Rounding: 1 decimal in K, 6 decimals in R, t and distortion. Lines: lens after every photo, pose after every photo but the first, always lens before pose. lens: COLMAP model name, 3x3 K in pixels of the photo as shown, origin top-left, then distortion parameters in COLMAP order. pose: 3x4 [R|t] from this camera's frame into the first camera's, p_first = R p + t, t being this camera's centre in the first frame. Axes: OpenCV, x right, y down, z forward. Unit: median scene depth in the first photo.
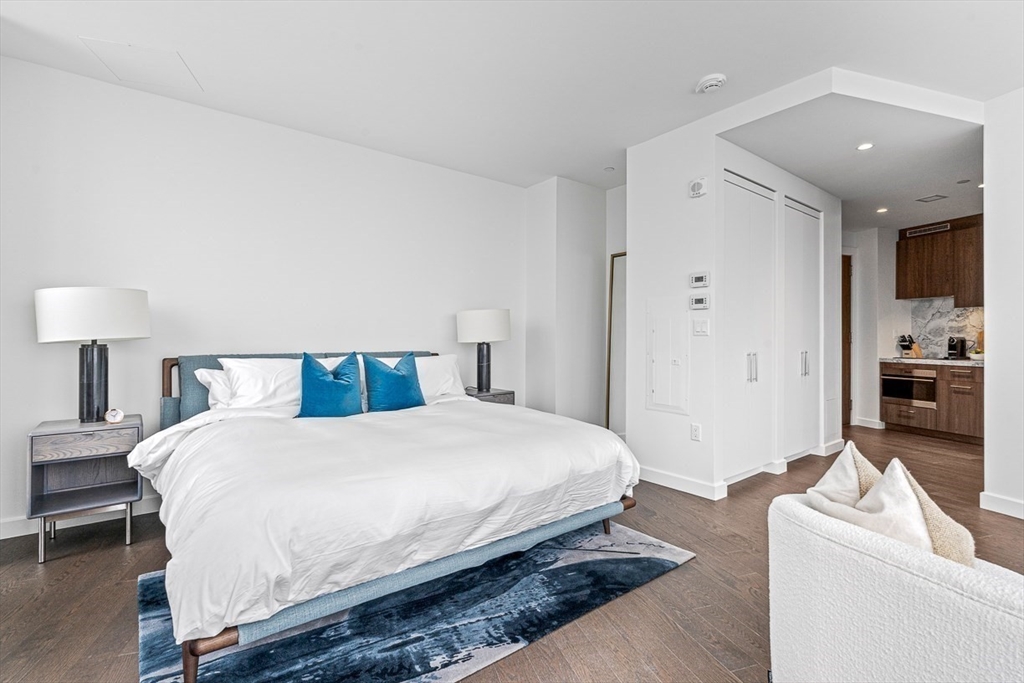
lens RADIAL K [[470.6, 0, 515.0], [0, 470.6, 336.0], [0, 0, 1]] dist [-0.003218, -0.000793]
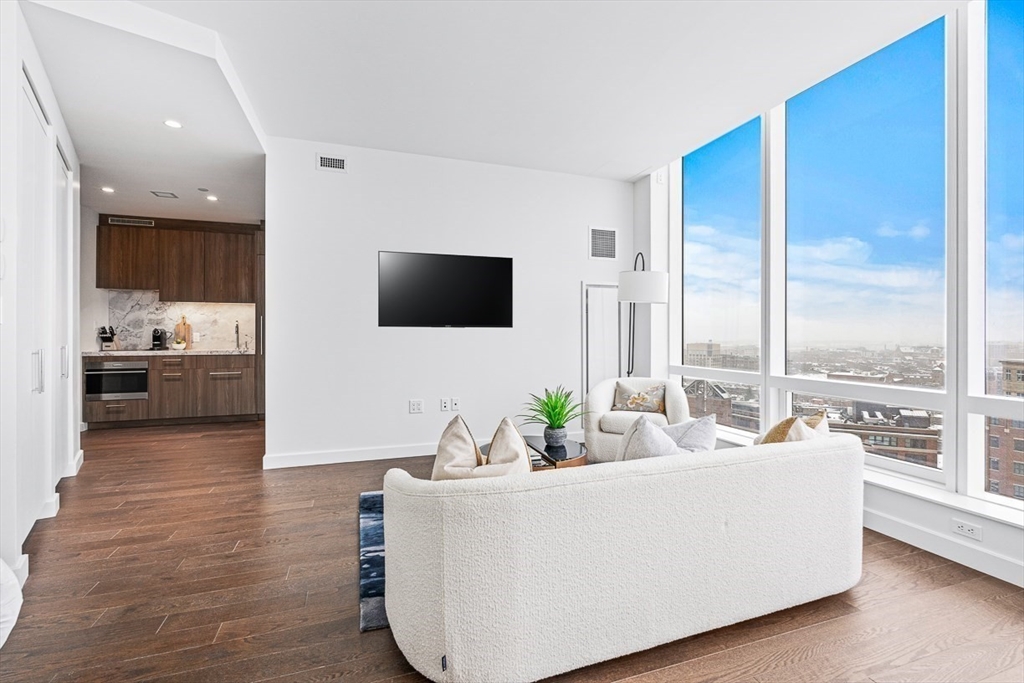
lens RADIAL K [[454.5, 0, 511.9], [0, 454.5, 335.8], [0, 0, 1]] dist [-0.002672, -0.000545]
pose [[-0.012682, -0.011760, 0.999850, -0.137838], [-0.005524, 0.999916, 0.011691, 0.001959], [-0.999904, -0.005375, -0.012746, 0.274819]]
